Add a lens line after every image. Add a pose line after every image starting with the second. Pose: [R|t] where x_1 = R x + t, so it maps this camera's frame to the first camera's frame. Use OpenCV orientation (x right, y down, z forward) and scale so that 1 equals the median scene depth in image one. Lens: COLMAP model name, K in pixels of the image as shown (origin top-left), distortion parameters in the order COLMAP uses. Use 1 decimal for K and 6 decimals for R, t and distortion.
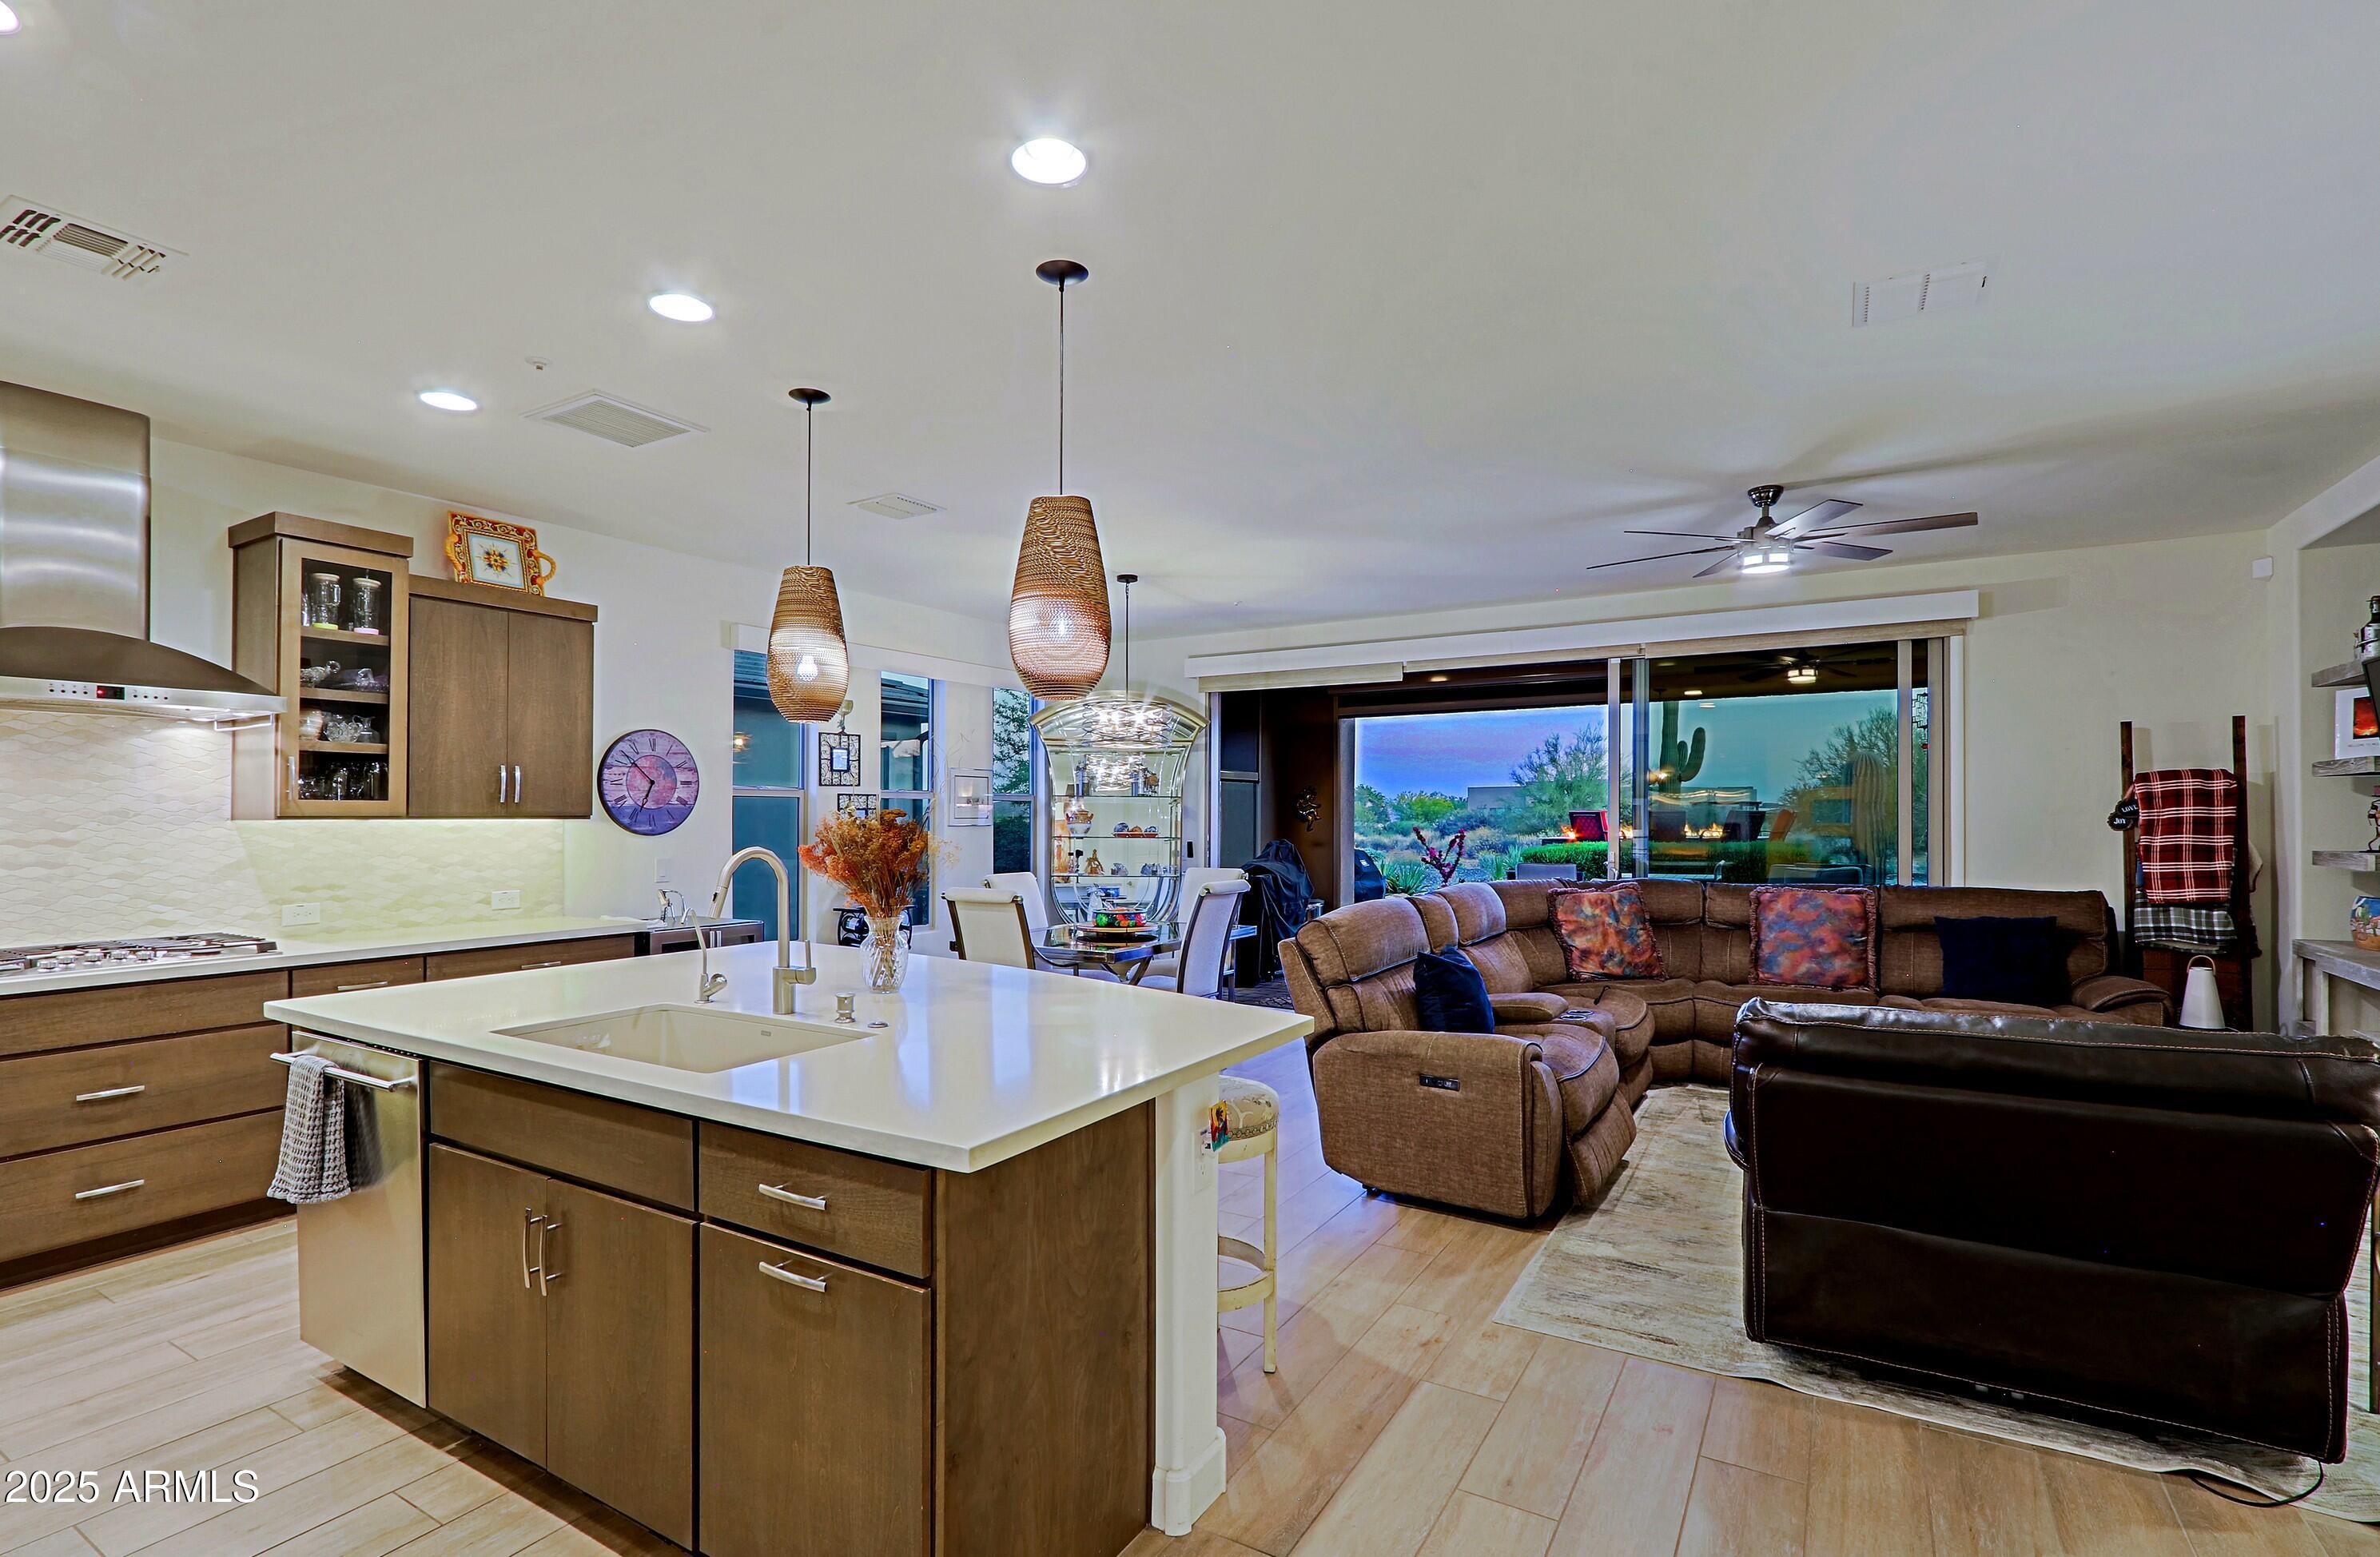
lens RADIAL K [[1082.7, 0, 1187.7], [0, 1082.7, 807.6], [0, 0, 1]] dist [-0.017058, 0.001564]
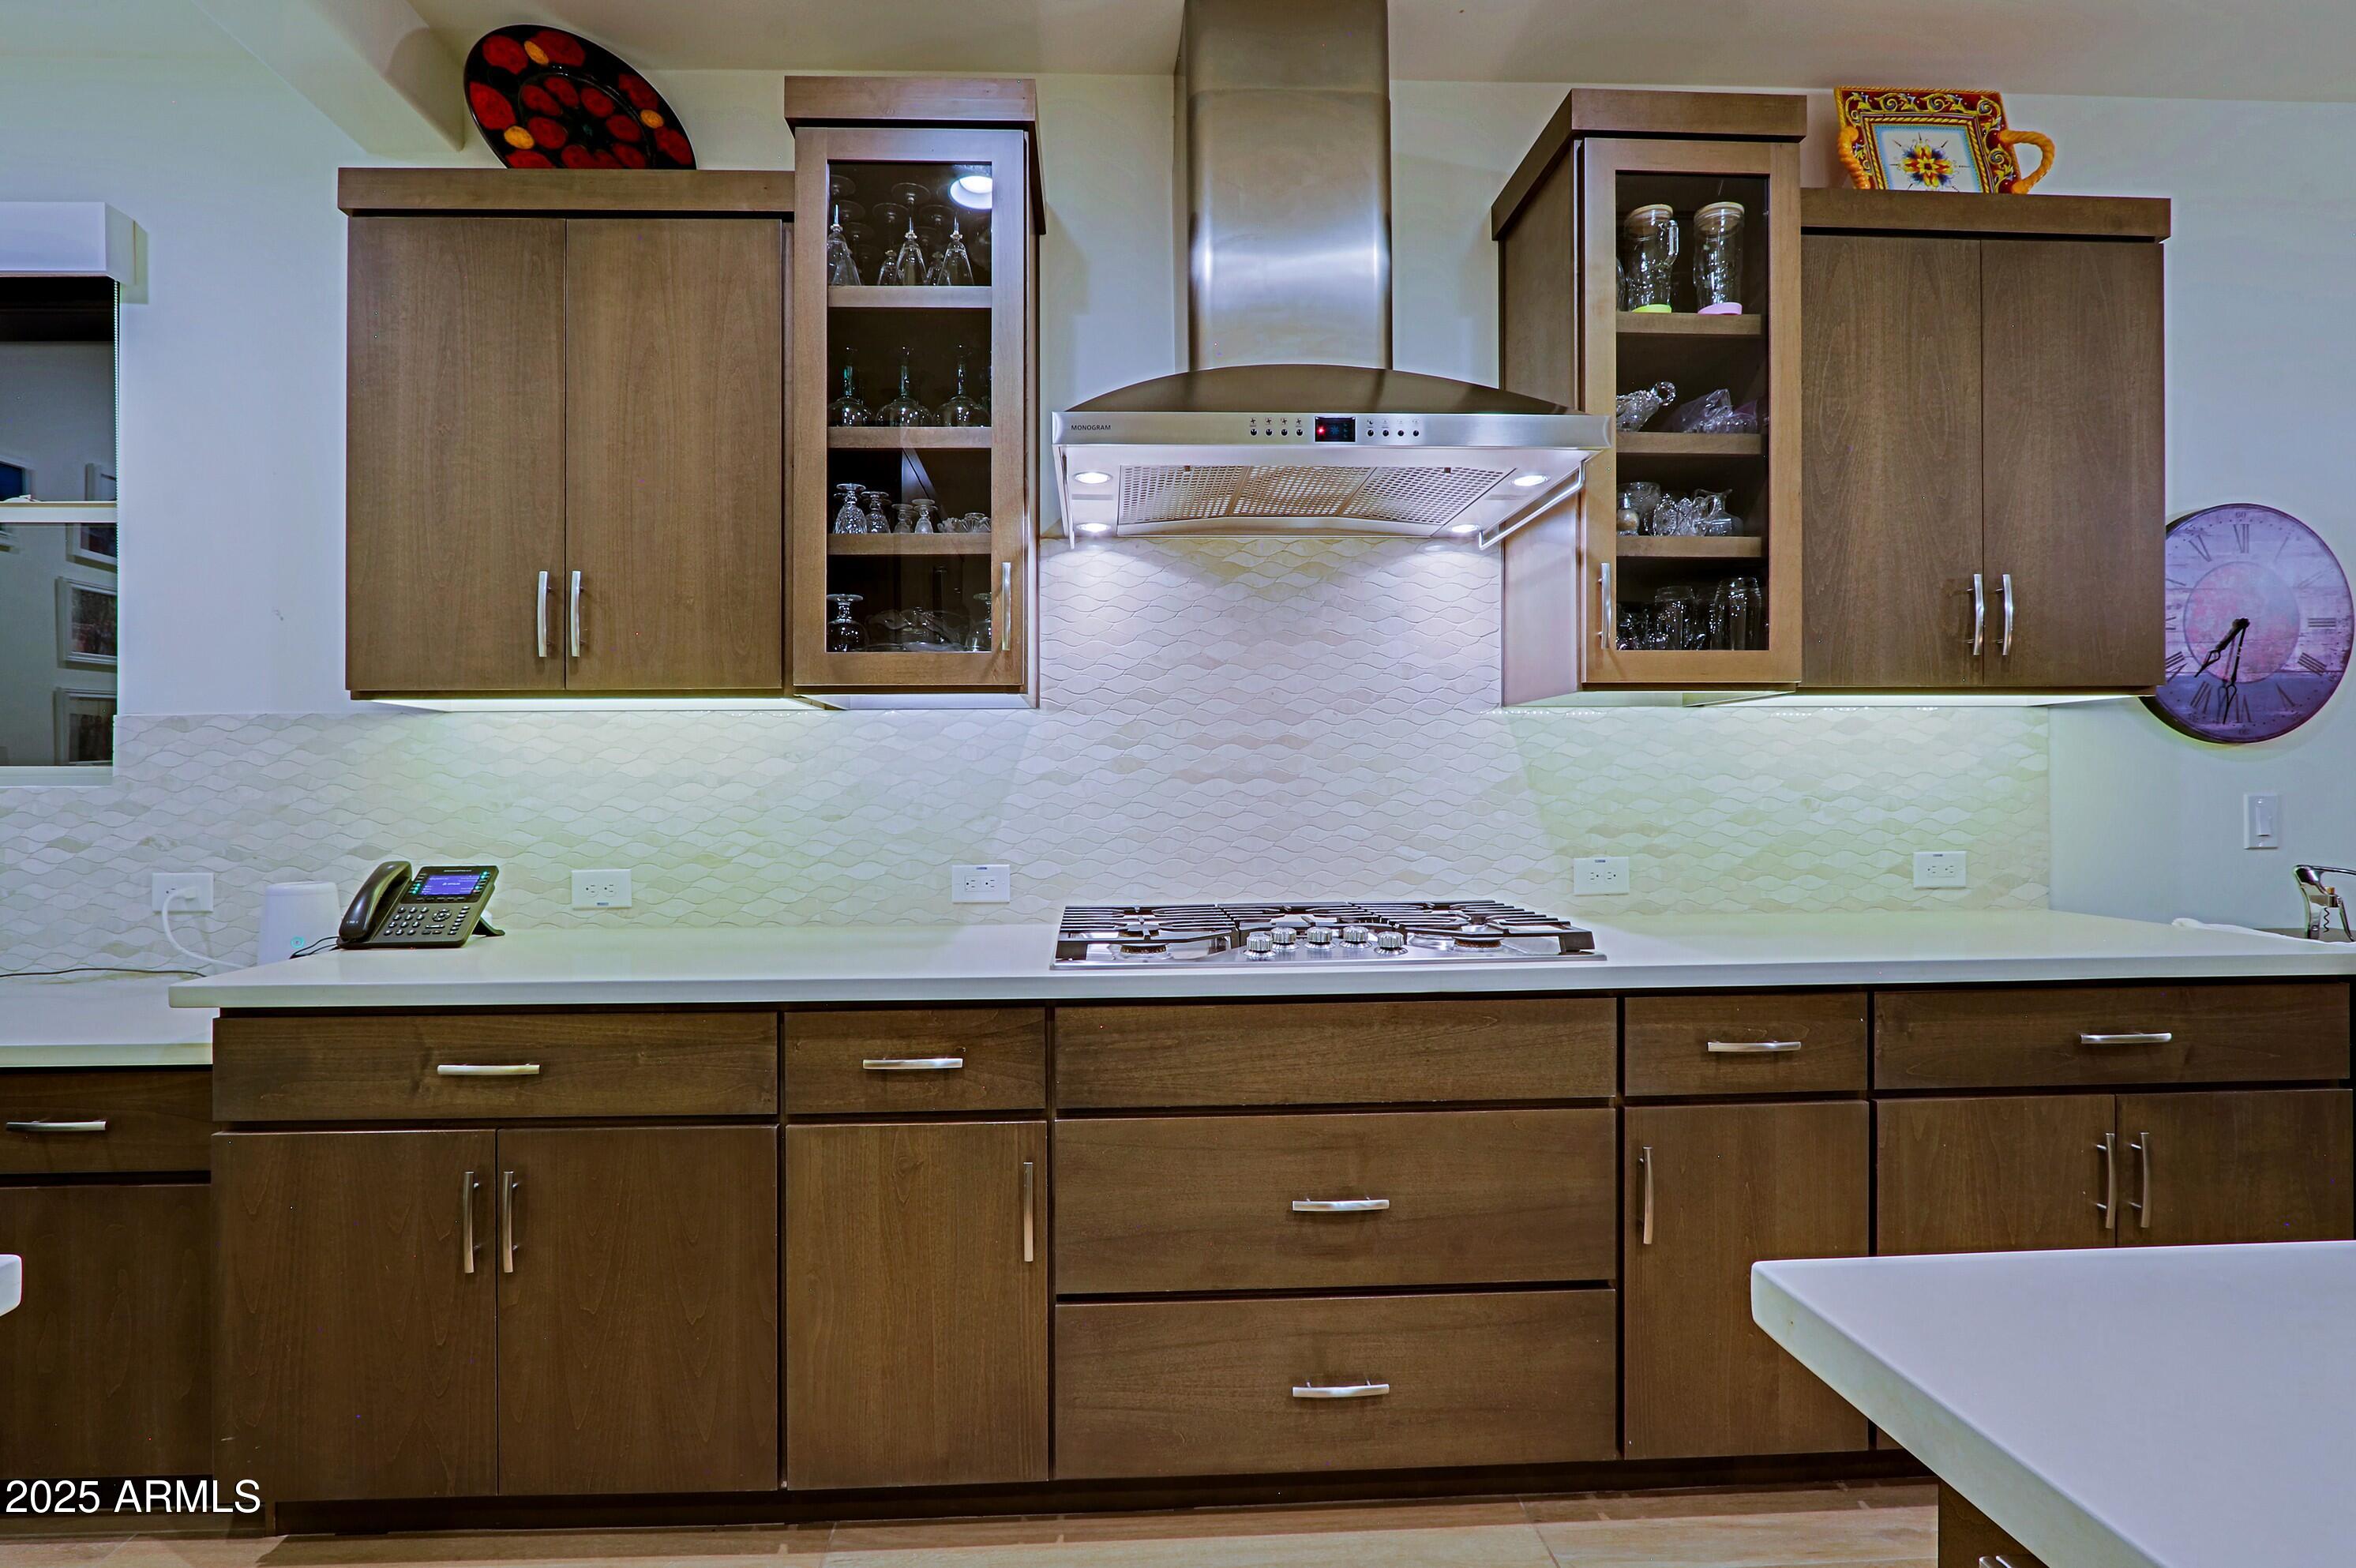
lens RADIAL K [[1149.6, 0, 1178.0], [0, 1149.6, 784.0], [0, 0, 1]] dist [0.002802, -0.000294]
pose [[0.569959, -0.001026, -0.821673, -0.477919], [0.009674, 0.999938, 0.005462, 0.048026], [0.821616, -0.011062, 0.569934, 0.494830]]
